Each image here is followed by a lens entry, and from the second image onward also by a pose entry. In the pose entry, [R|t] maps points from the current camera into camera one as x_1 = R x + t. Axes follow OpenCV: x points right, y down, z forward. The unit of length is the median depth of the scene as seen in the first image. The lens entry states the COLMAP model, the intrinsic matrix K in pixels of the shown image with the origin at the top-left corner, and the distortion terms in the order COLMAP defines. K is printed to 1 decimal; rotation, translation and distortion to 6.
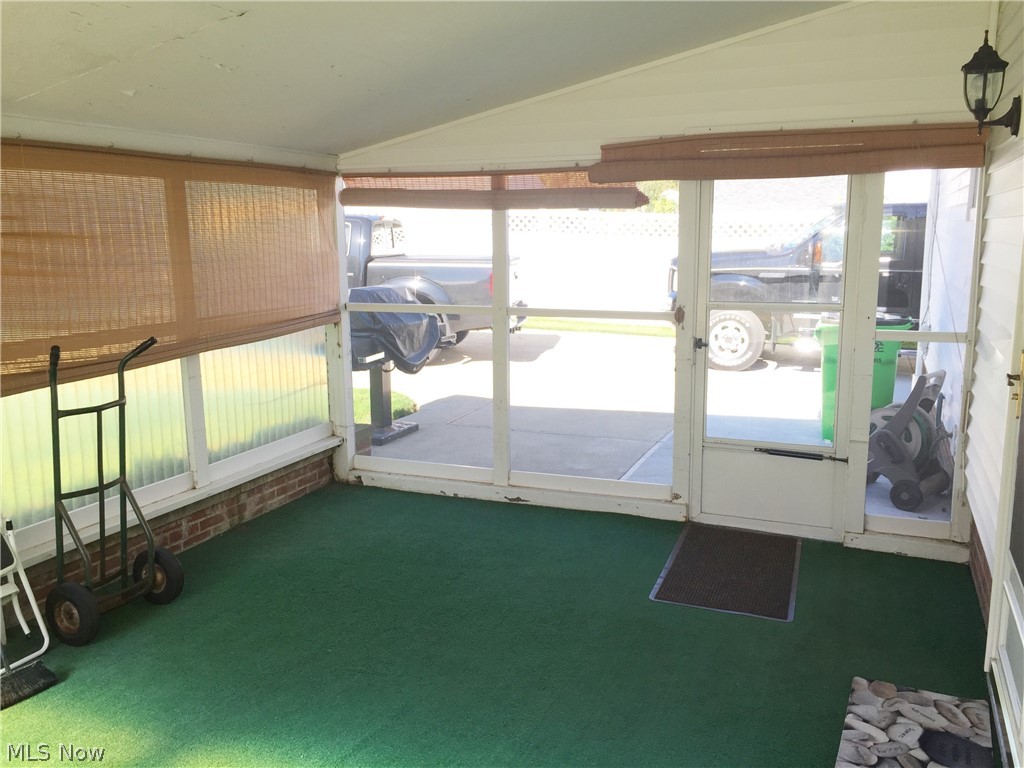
lens RADIAL K [[864.9, 0, 512.0], [0, 864.9, 384.0], [0, 0, 1]] dist [-0.004671, -0.003946]
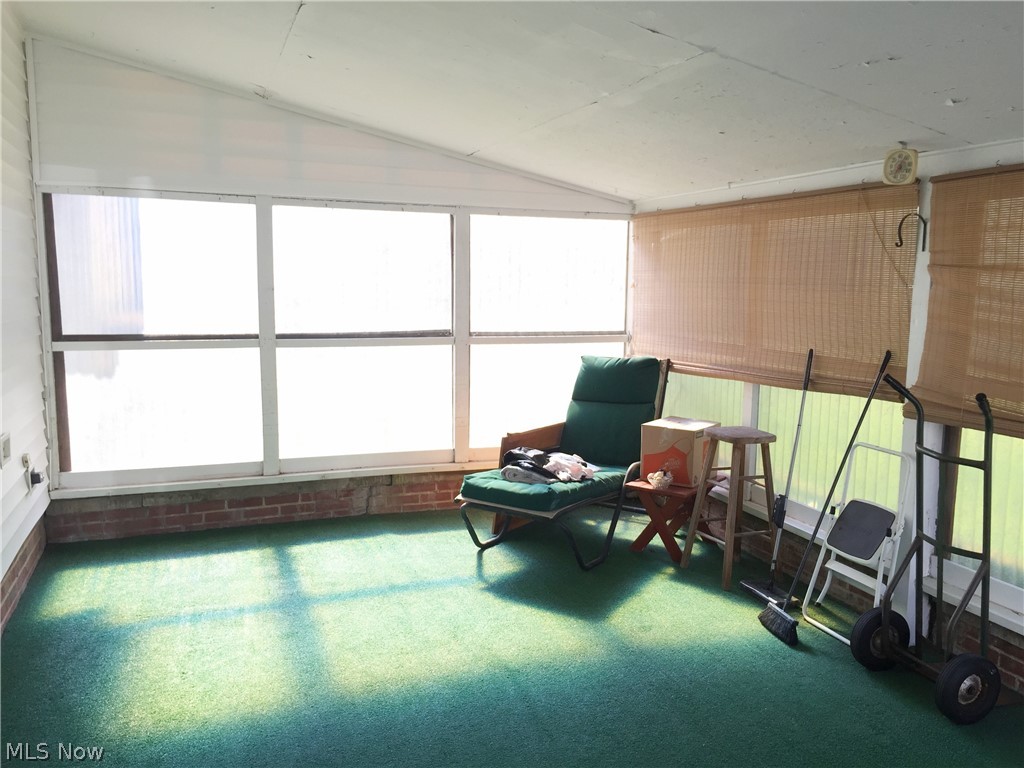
lens RADIAL K [[864.9, 0, 512.0], [0, 864.9, 384.0], [0, 0, 1]] dist [-0.004671, -0.003946]
pose [[-0.703636, 0.083223, -0.705670, 0.458352], [-0.144318, 0.955680, 0.256610, -0.203565], [0.695750, 0.282401, -0.660440, 1.206546]]
